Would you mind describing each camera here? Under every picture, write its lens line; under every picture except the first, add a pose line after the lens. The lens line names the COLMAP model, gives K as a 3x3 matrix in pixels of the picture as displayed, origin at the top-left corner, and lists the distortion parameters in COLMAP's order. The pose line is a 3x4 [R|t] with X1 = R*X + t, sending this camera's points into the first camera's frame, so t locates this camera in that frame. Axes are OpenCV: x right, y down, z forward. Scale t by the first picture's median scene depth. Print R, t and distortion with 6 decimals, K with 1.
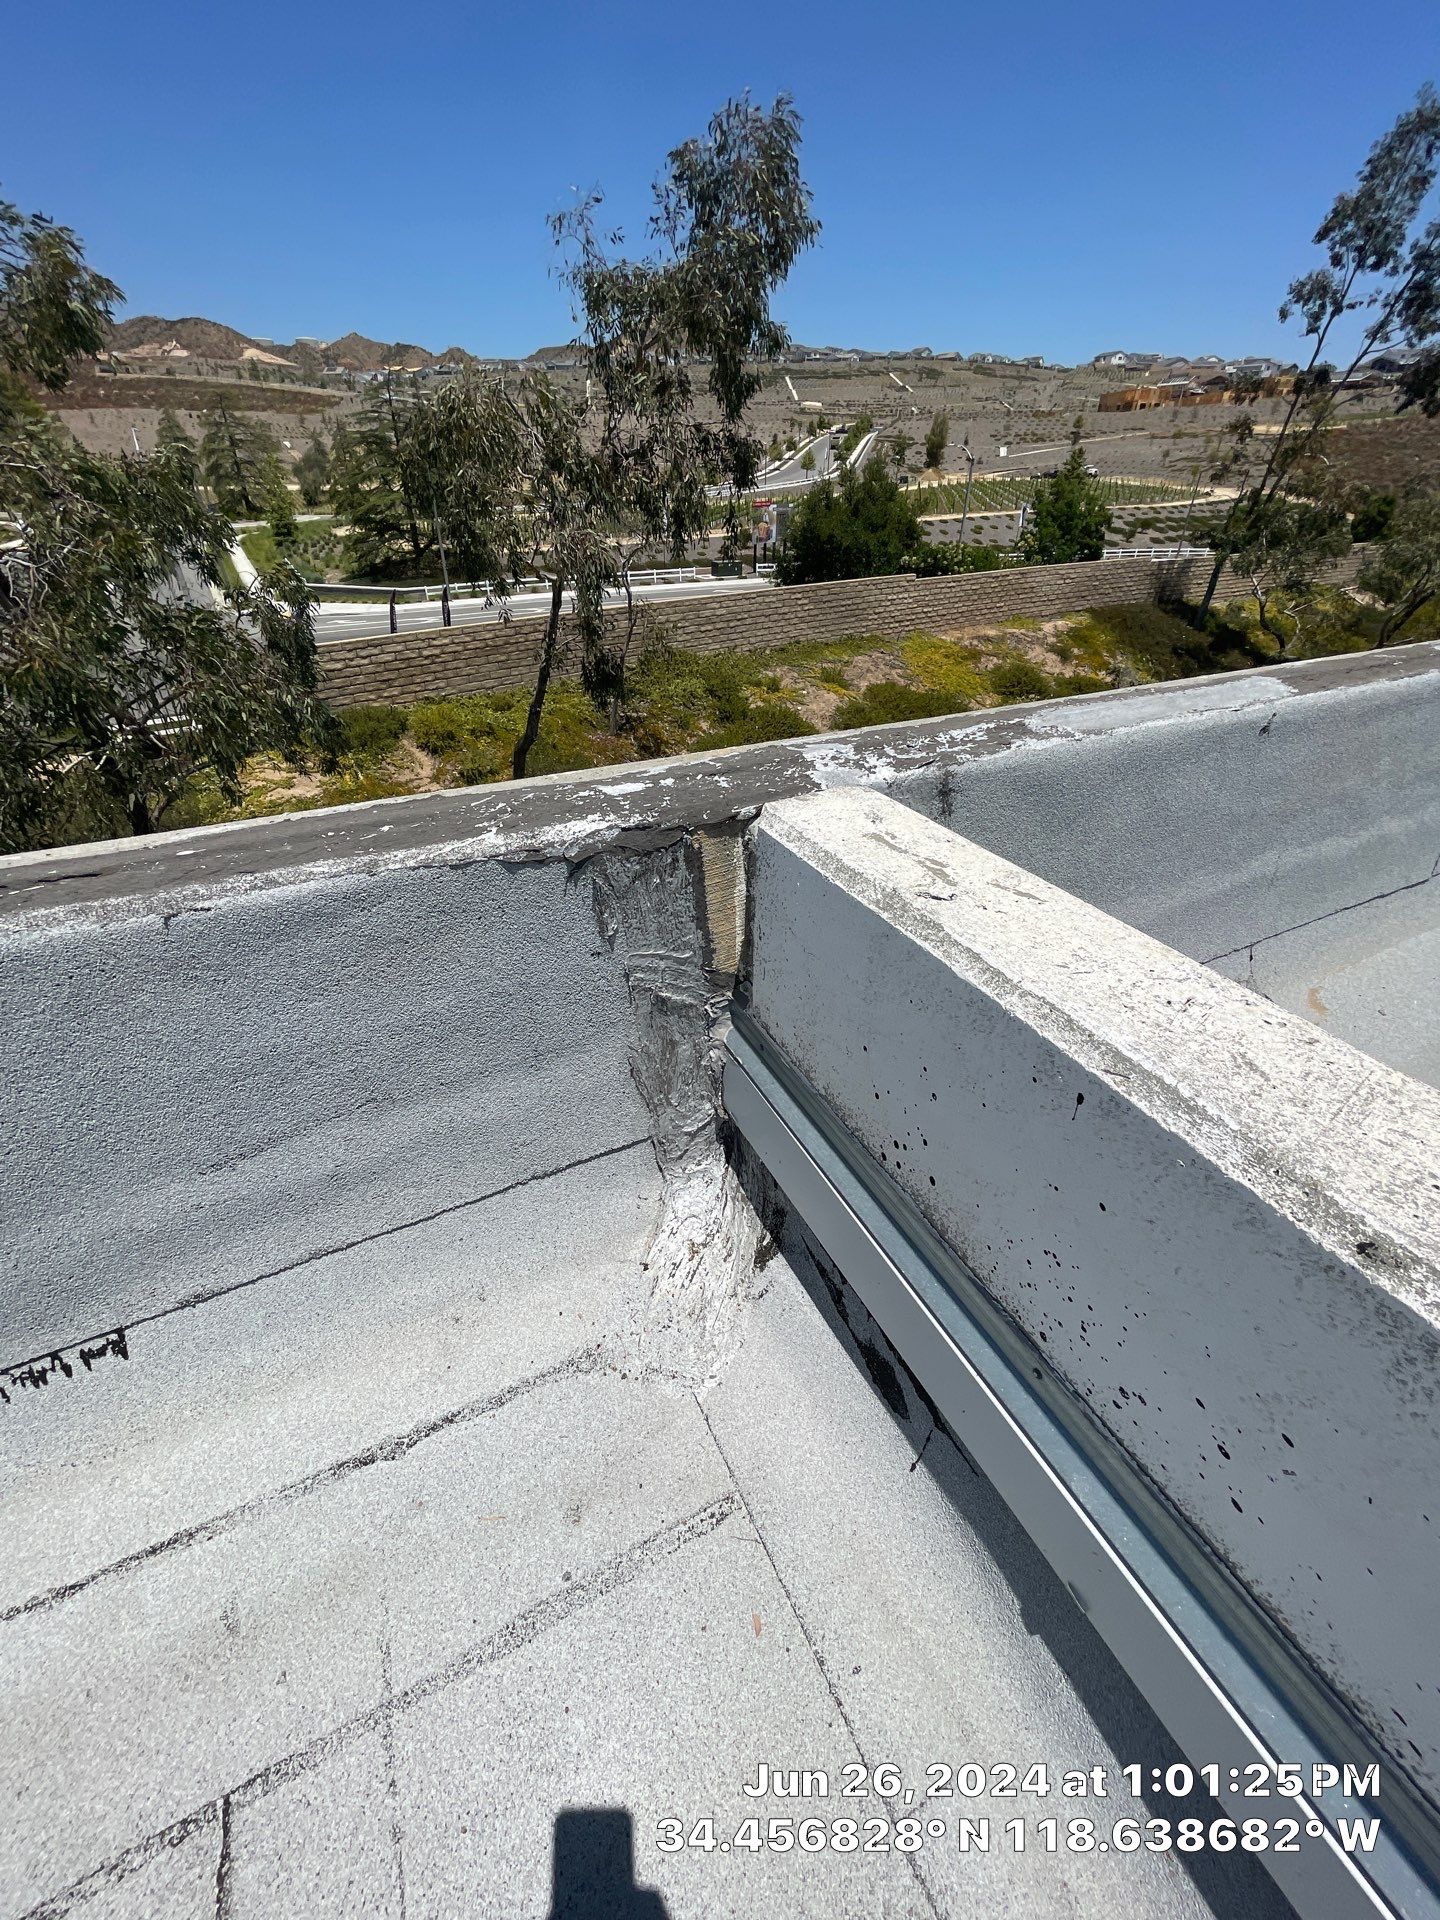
lens RADIAL K [[782.5, 0, 720.0], [0, 782.5, 960.0], [0, 0, 1]] dist [-0.000372, -0.000021]
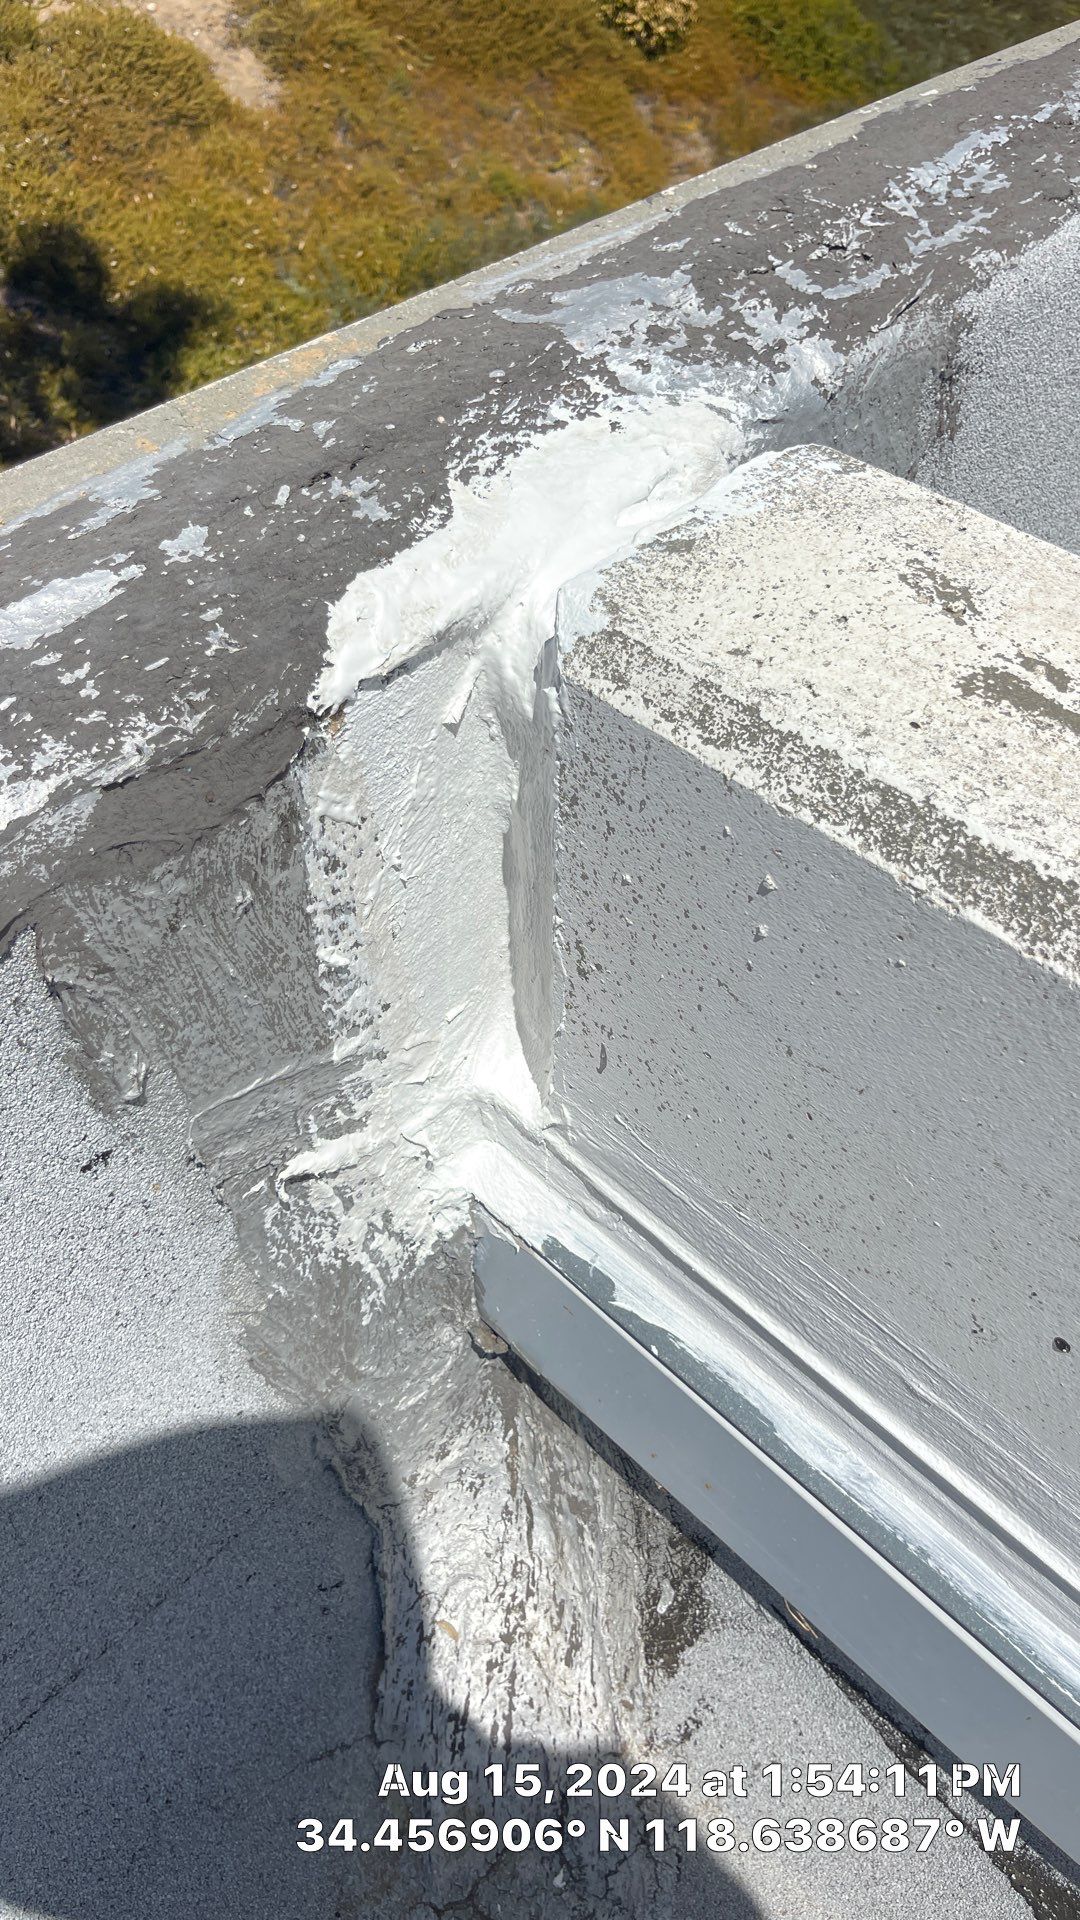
lens RADIAL K [[1457.2, 0, 542.8], [0, 1457.2, 970.1], [0, 0, 1]] dist [0.046797, -0.061159]
pose [[0.942787, -0.246847, 0.224099, -0.095794], [0.175233, 0.938723, 0.296804, -0.201999], [-0.283632, -0.240553, 0.928271, 0.400770]]
